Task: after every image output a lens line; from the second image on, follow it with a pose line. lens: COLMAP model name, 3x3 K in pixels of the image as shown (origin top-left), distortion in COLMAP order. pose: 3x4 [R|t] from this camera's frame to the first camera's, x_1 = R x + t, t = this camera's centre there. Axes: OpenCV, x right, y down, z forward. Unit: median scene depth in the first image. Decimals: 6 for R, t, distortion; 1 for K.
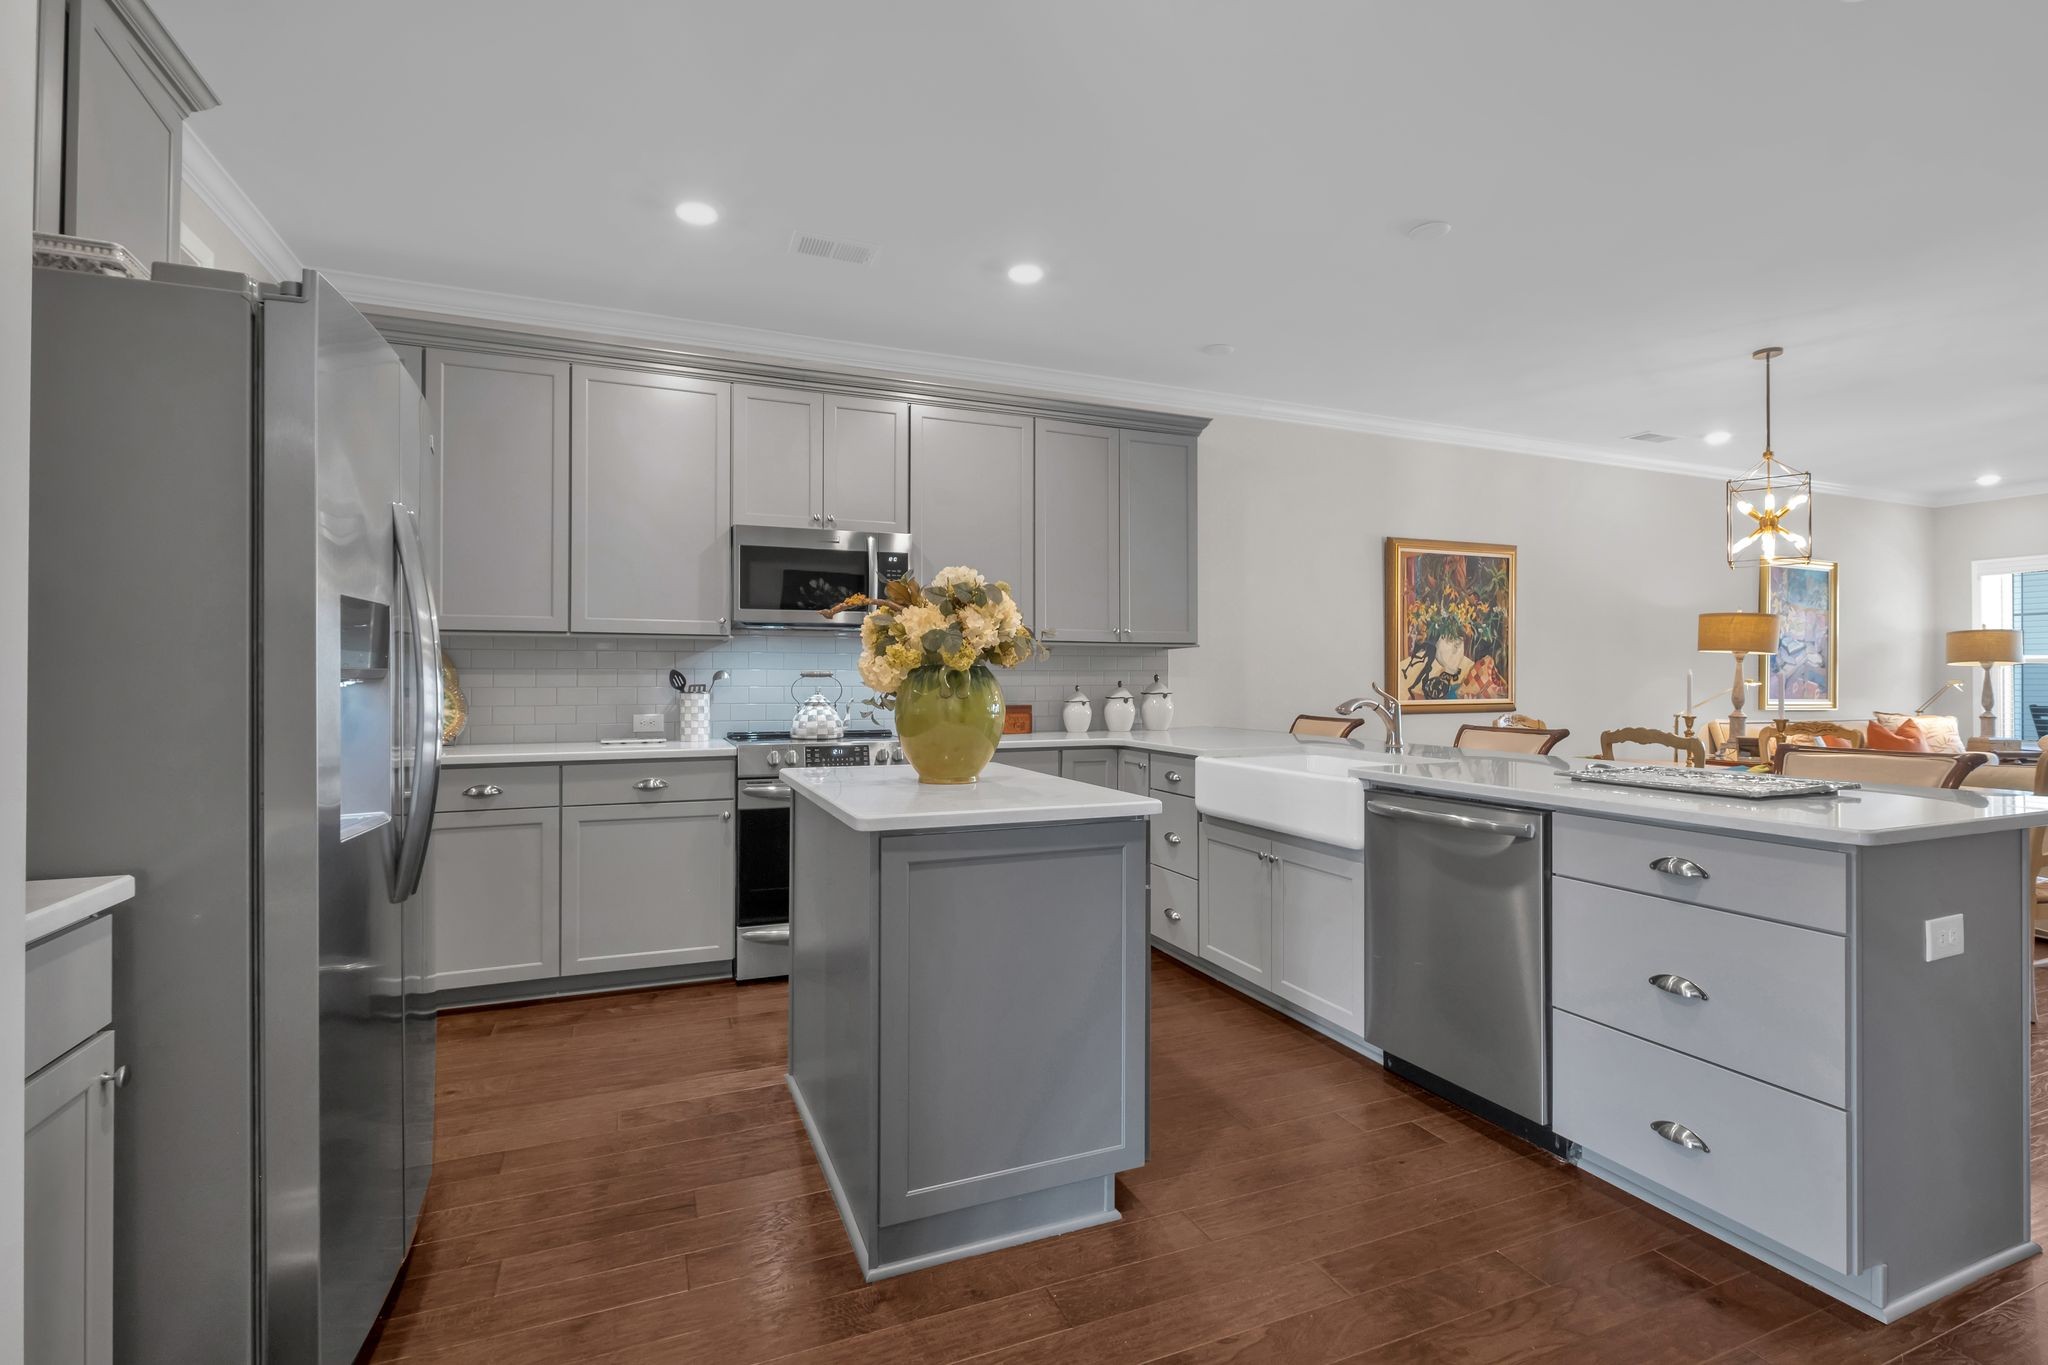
lens RADIAL K [[946.0, 0, 1024.0], [0, 946.0, 682.5], [0, 0, 1]] dist [-0.004840, -0.000835]
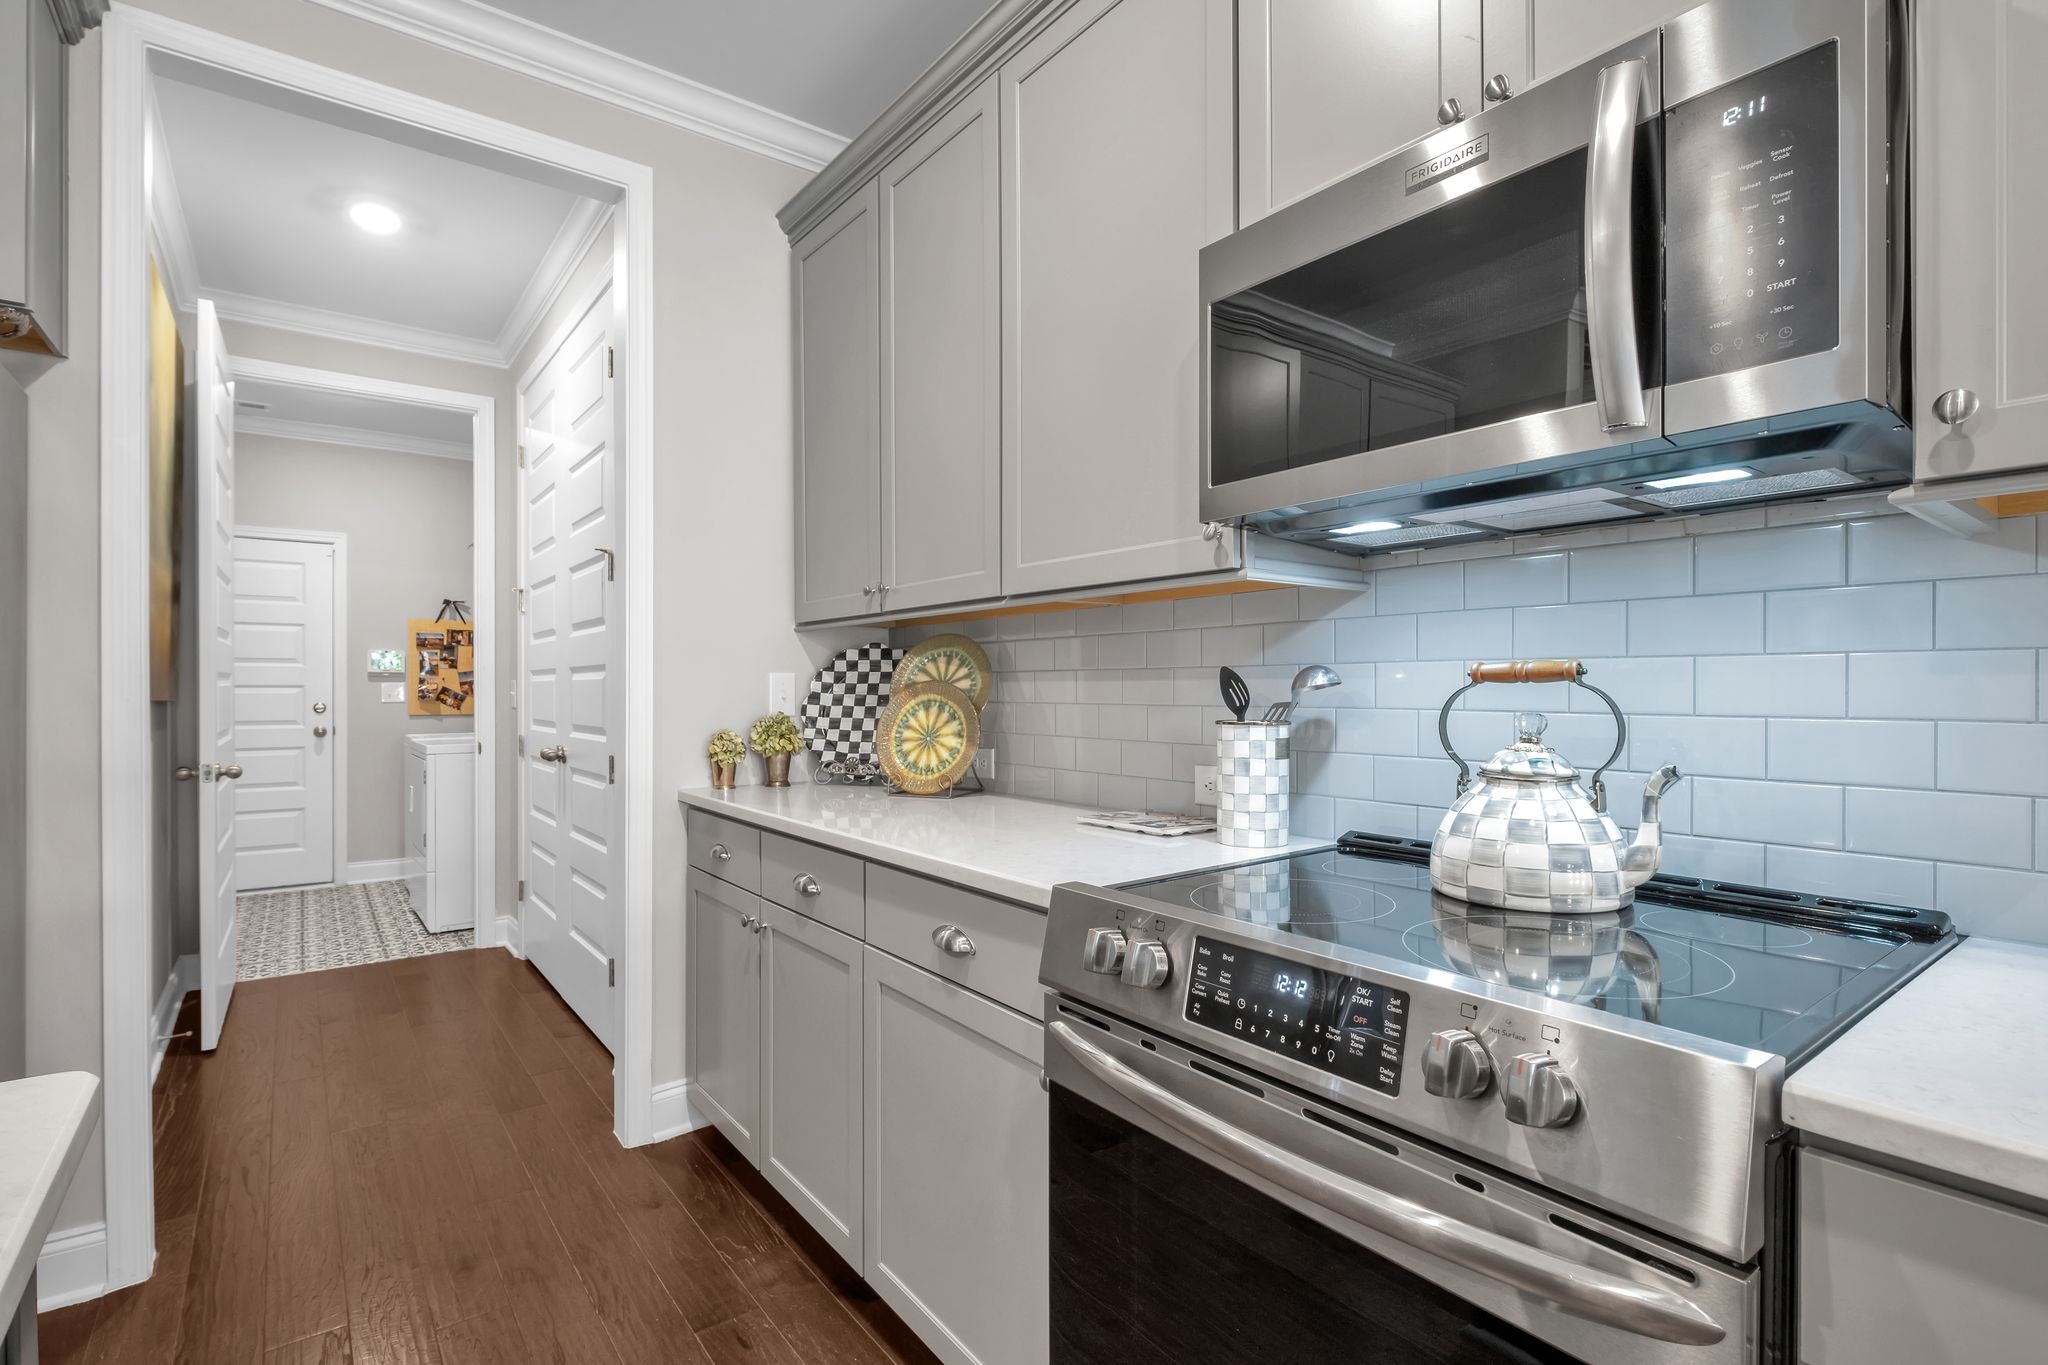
lens RADIAL K [[994.8, 0, 1024.0], [0, 994.8, 682.5], [0, 0, 1]] dist [-0.001513, -0.000240]
pose [[0.243469, 0.001251, -0.969908, 0.027236], [0.004337, 0.999988, 0.002378, -0.005399], [0.969899, -0.004785, 0.243461, 0.557813]]
